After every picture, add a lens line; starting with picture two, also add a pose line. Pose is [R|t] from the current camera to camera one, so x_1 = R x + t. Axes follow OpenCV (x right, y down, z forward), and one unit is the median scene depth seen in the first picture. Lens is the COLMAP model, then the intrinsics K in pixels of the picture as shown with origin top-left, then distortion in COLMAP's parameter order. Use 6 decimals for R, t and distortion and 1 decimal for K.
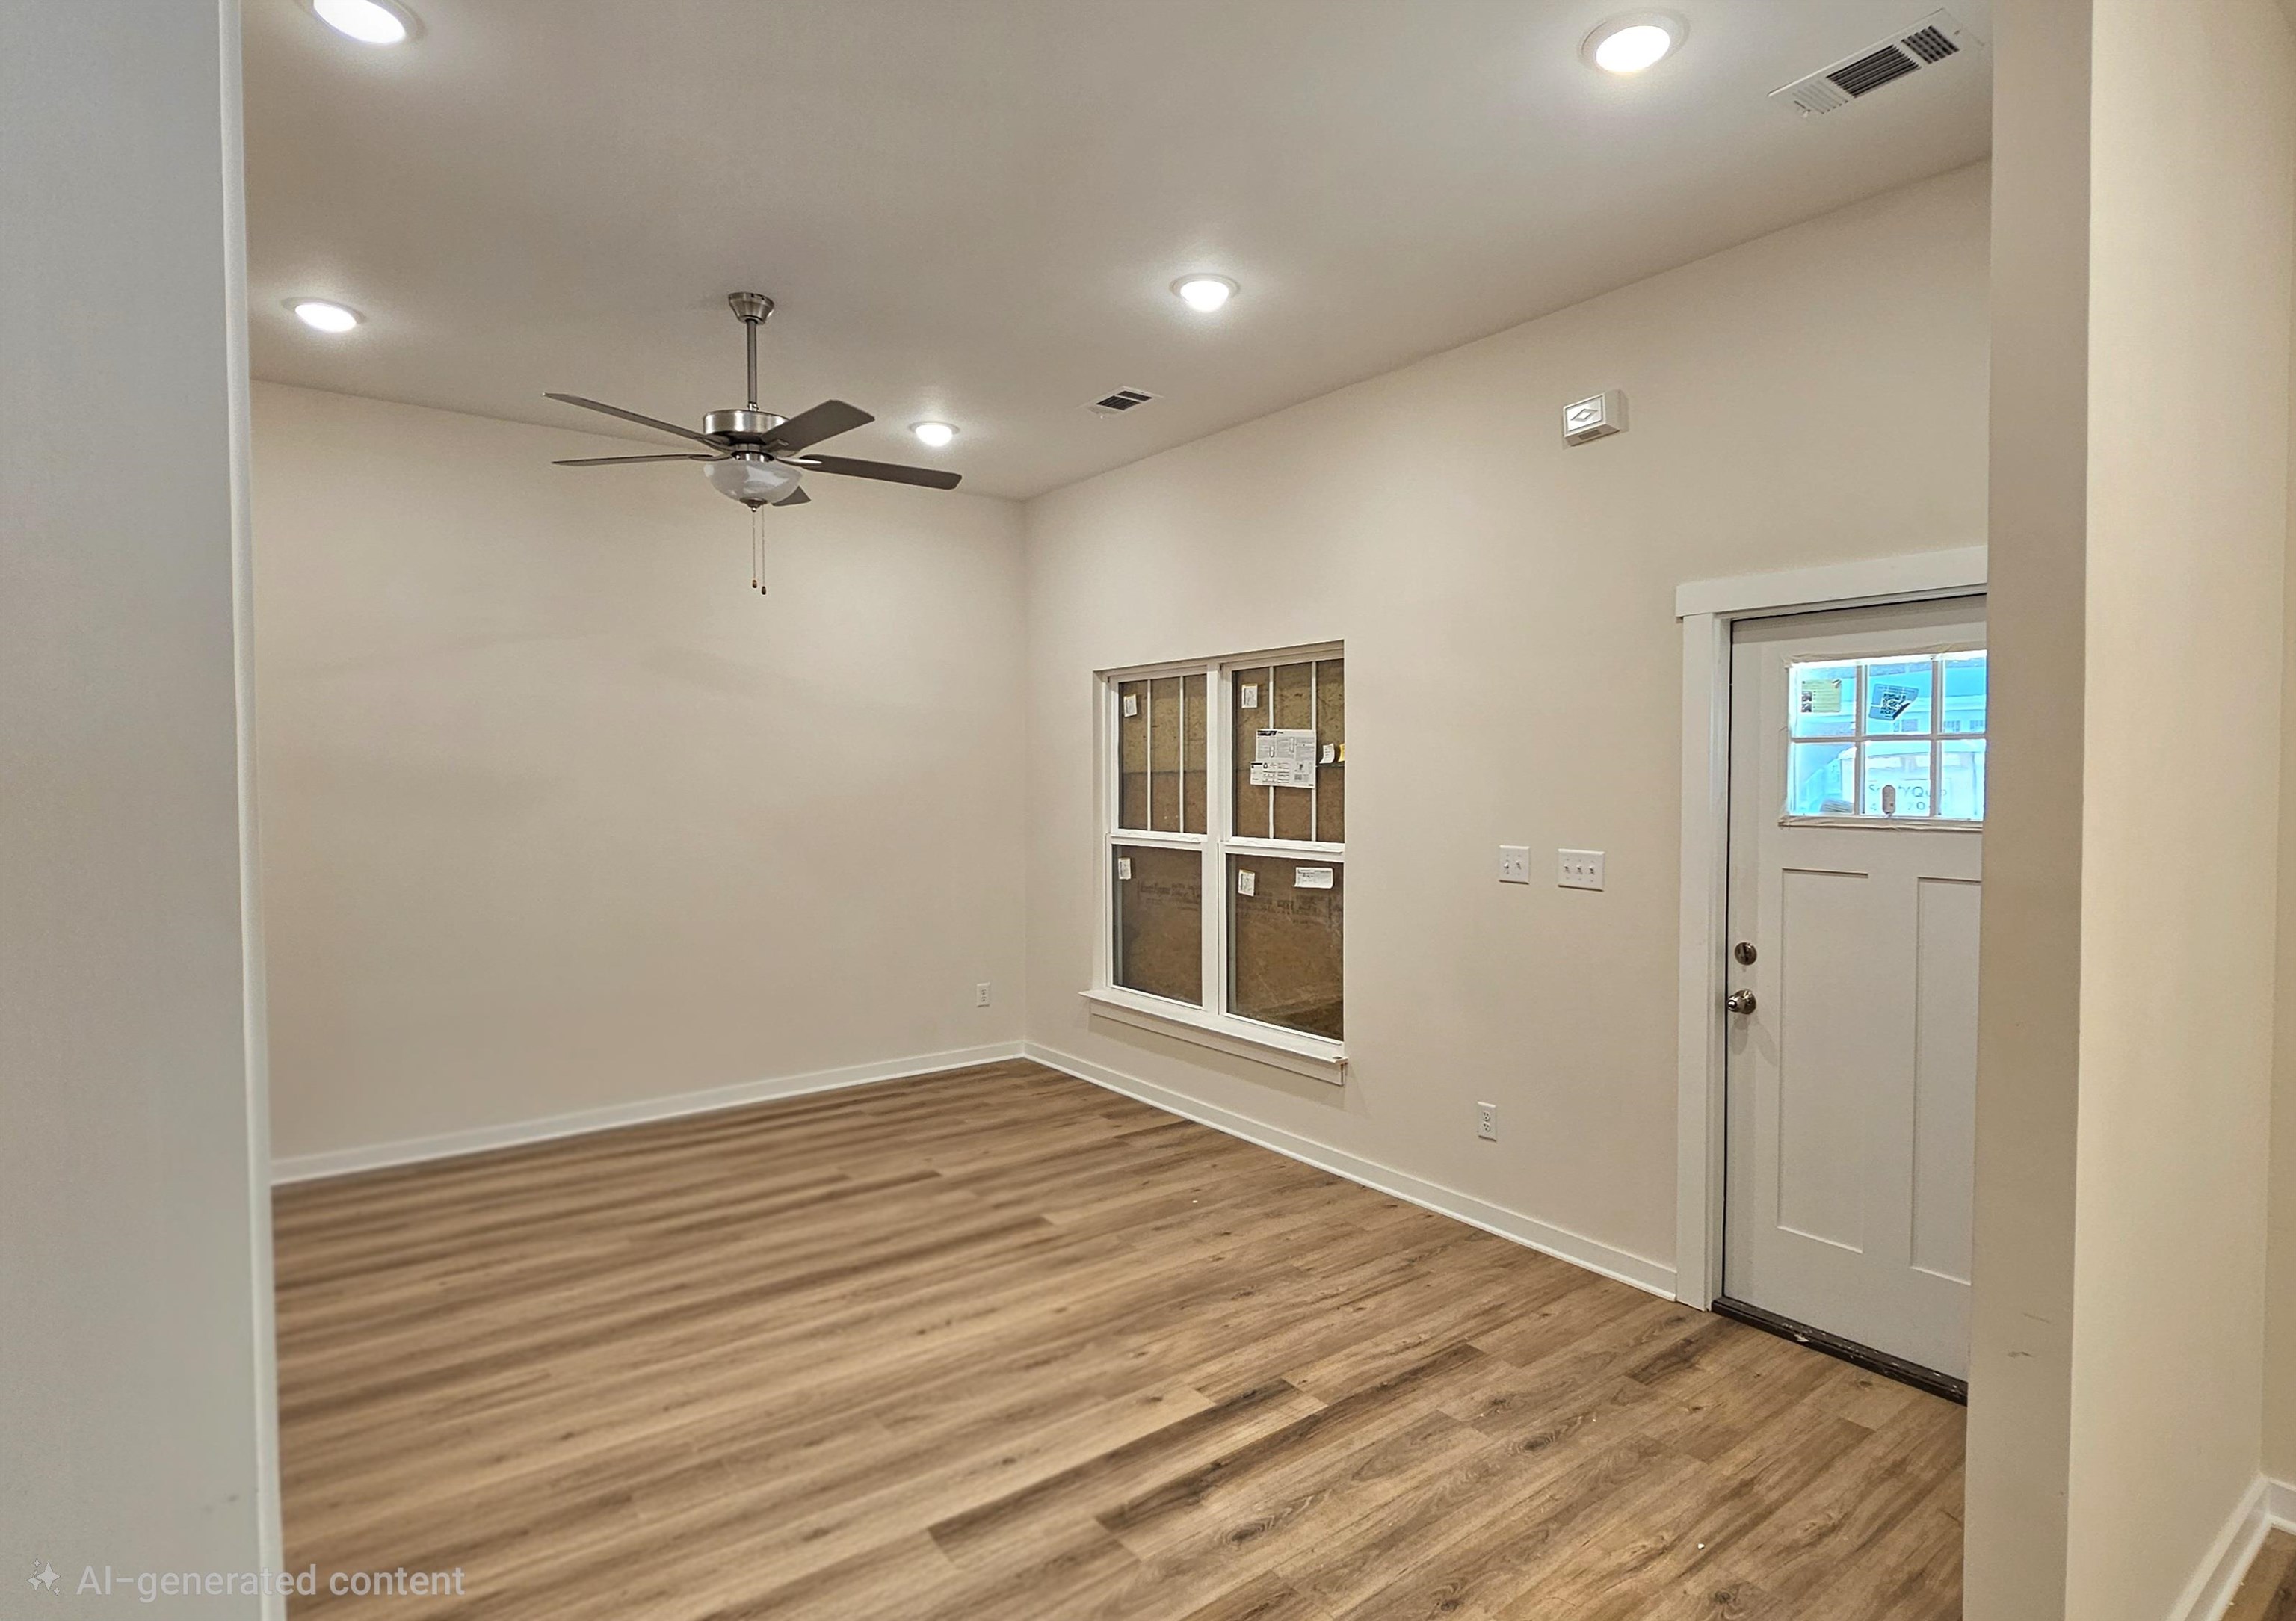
lens RADIAL K [[1202.4, 0, 1211.9], [0, 1202.4, 807.2], [0, 0, 1]] dist [0.001816, -0.000928]
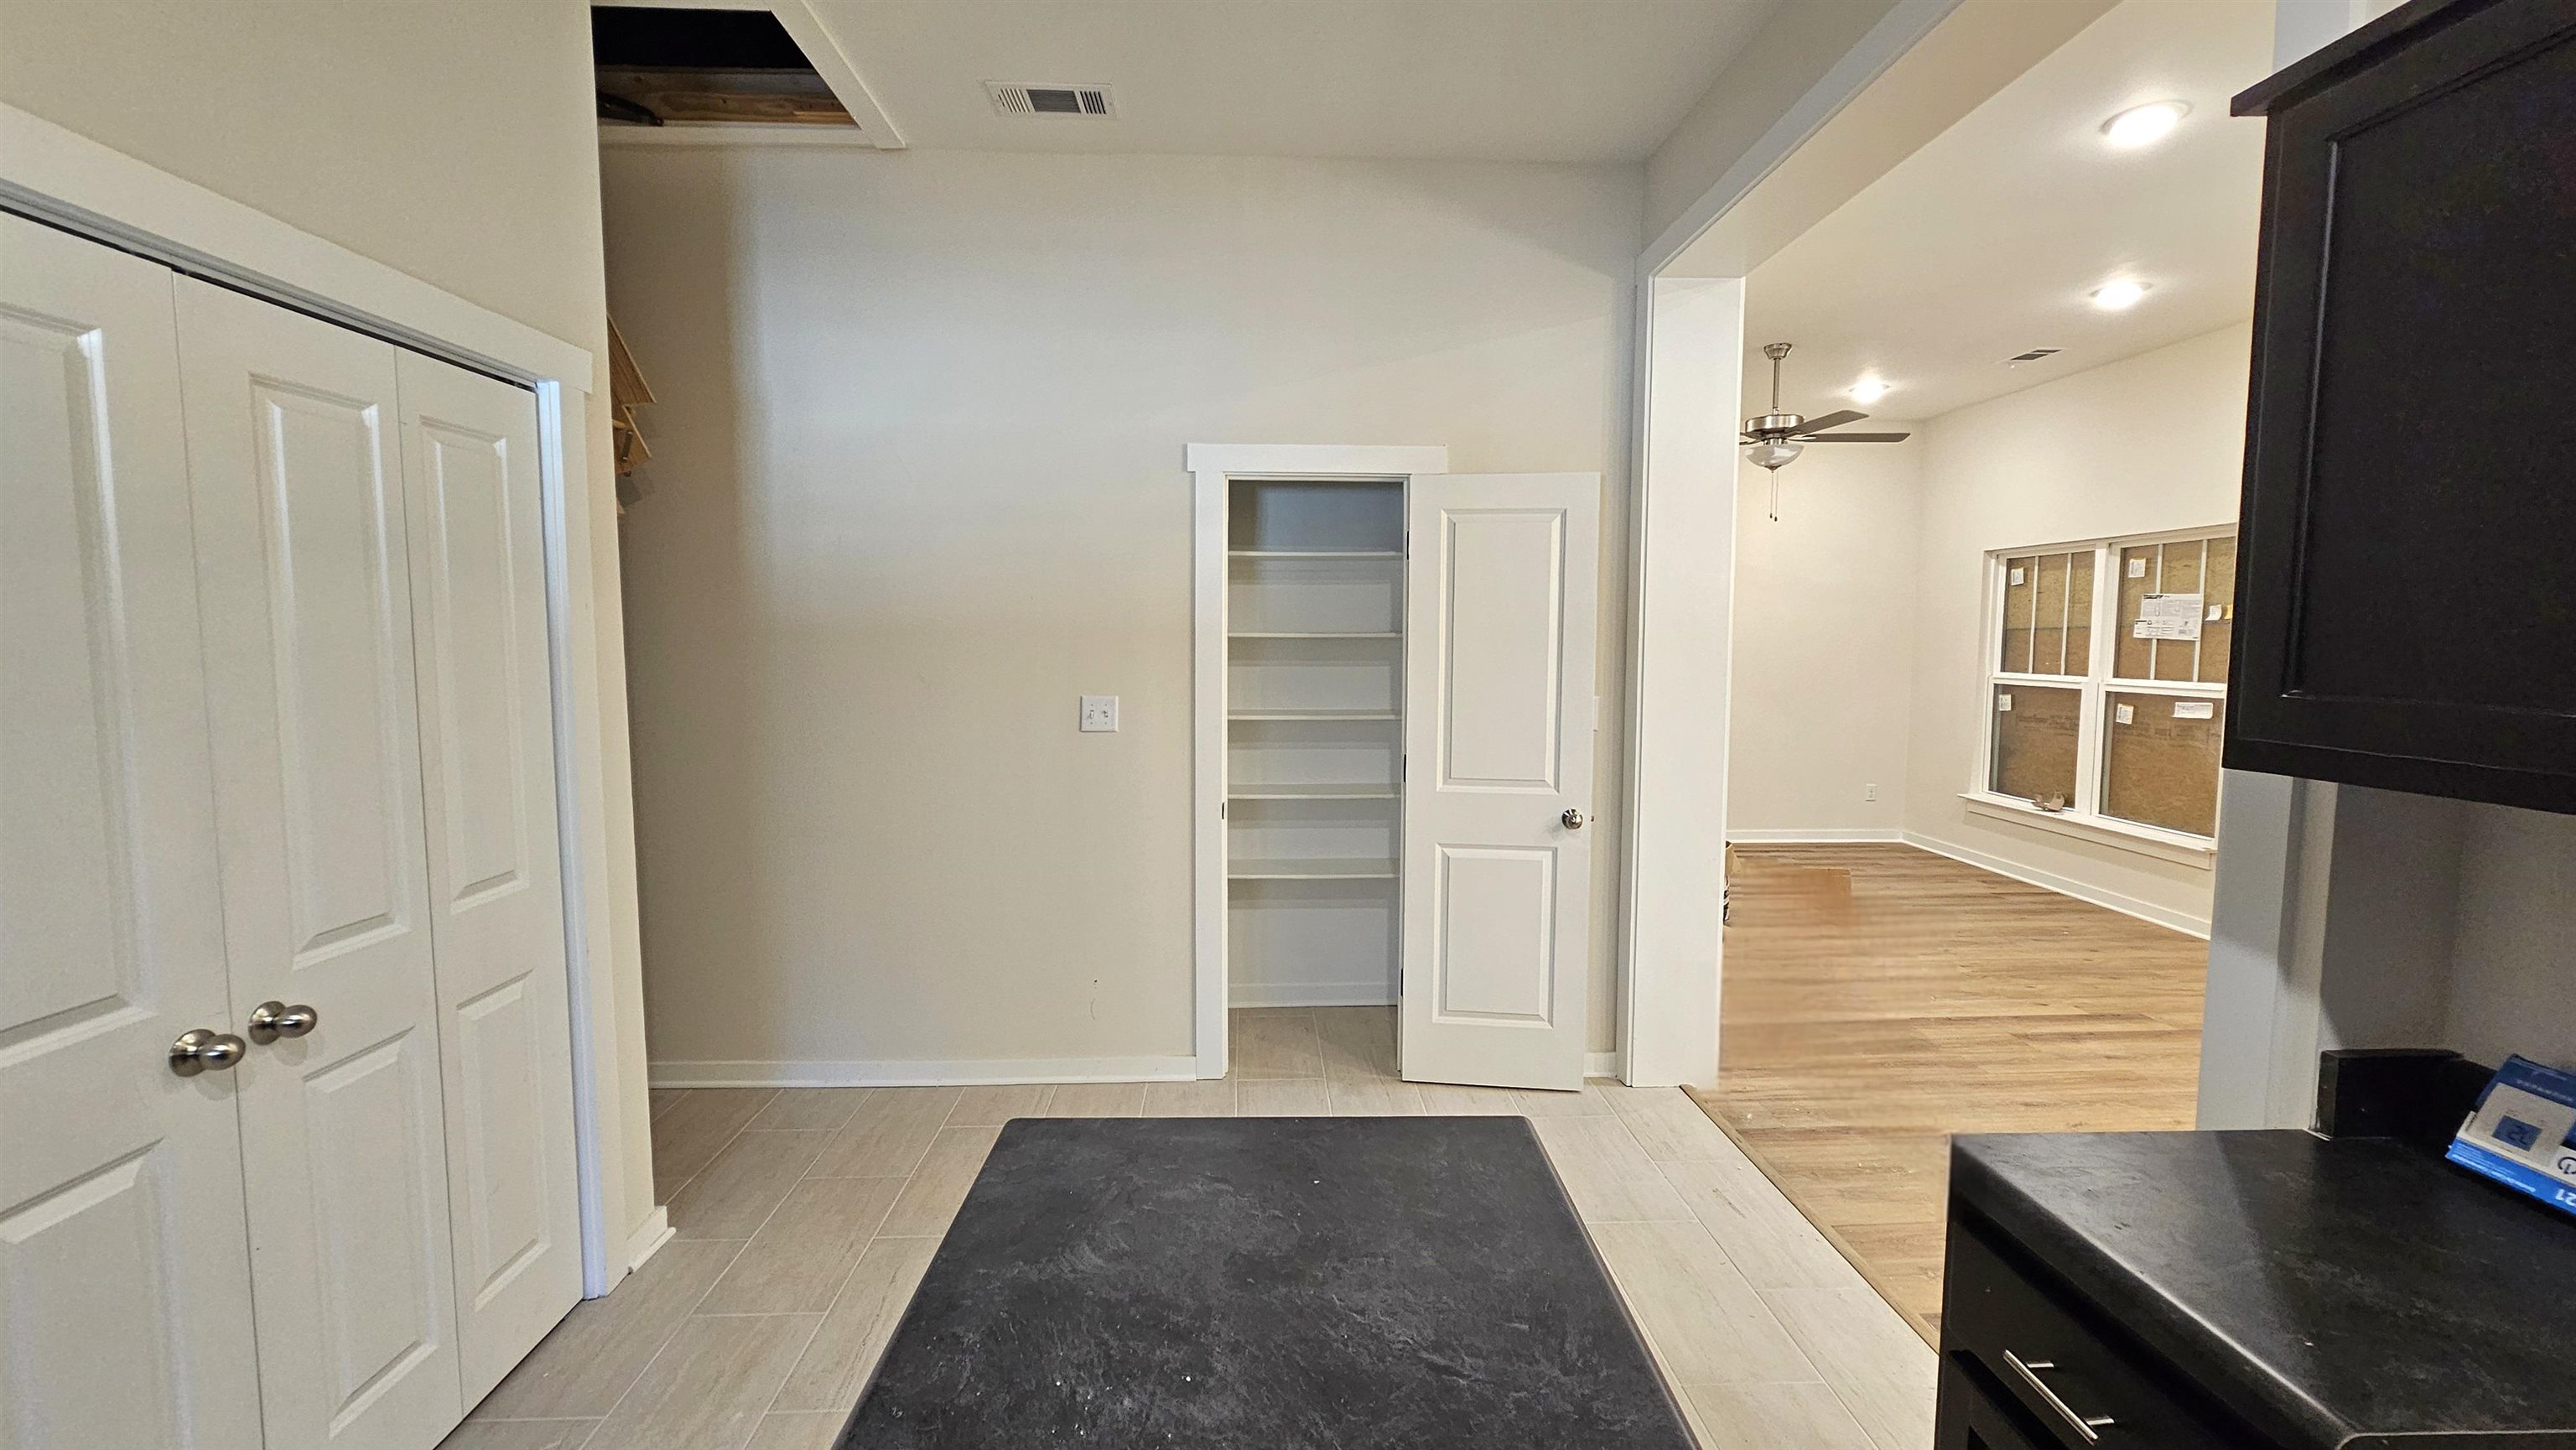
lens RADIAL K [[1040.2, 0, 1304.4], [0, 1040.2, 717.8], [0, 0, 1]] dist [-0.000437, -0.000003]
pose [[0.807733, 0.048990, -0.587510, -0.027821], [-0.017709, 0.998108, 0.058881, 0.017862], [0.589283, -0.037156, 0.807072, -0.439363]]
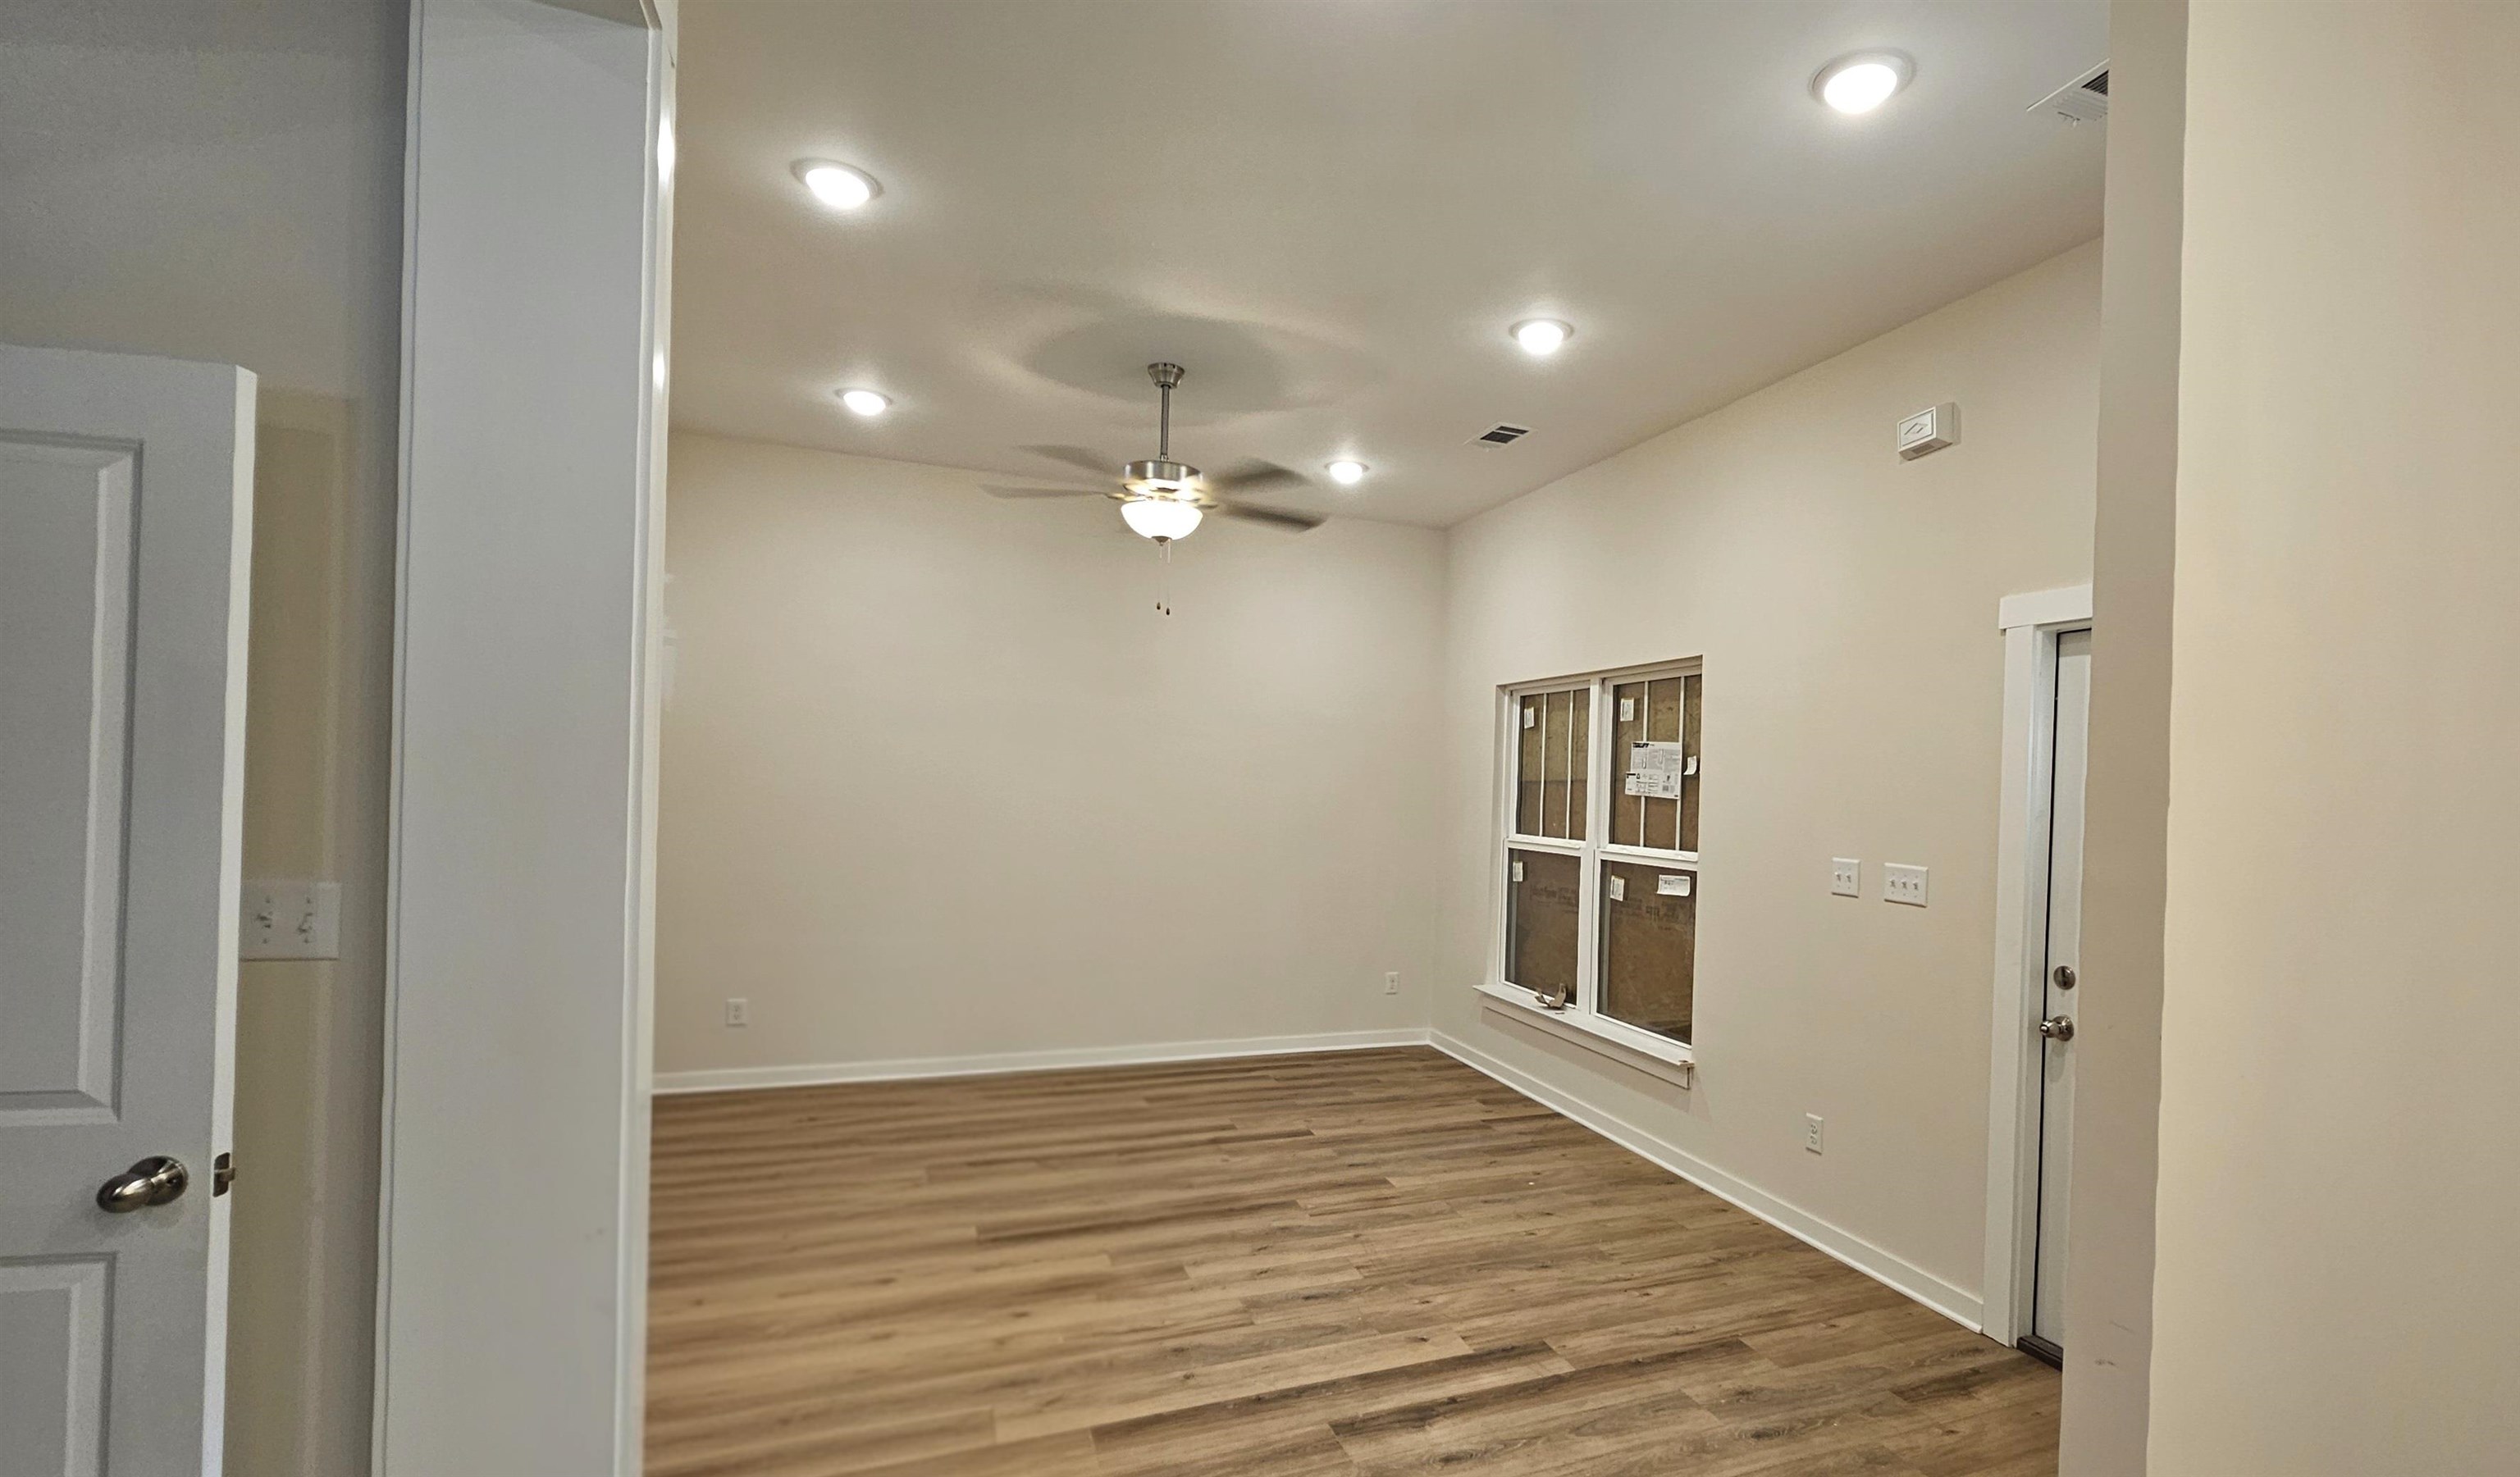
lens RADIAL K [[1174.6, 0, 1400.4], [0, 1174.6, 791.3], [0, 0, 1]] dist [0.000228, 0.000094]
pose [[0.964595, 0.030356, -0.261983, 0.117777], [-0.037528, 0.999044, -0.022413, 0.009340], [0.261052, 0.031451, 0.964812, -0.033577]]
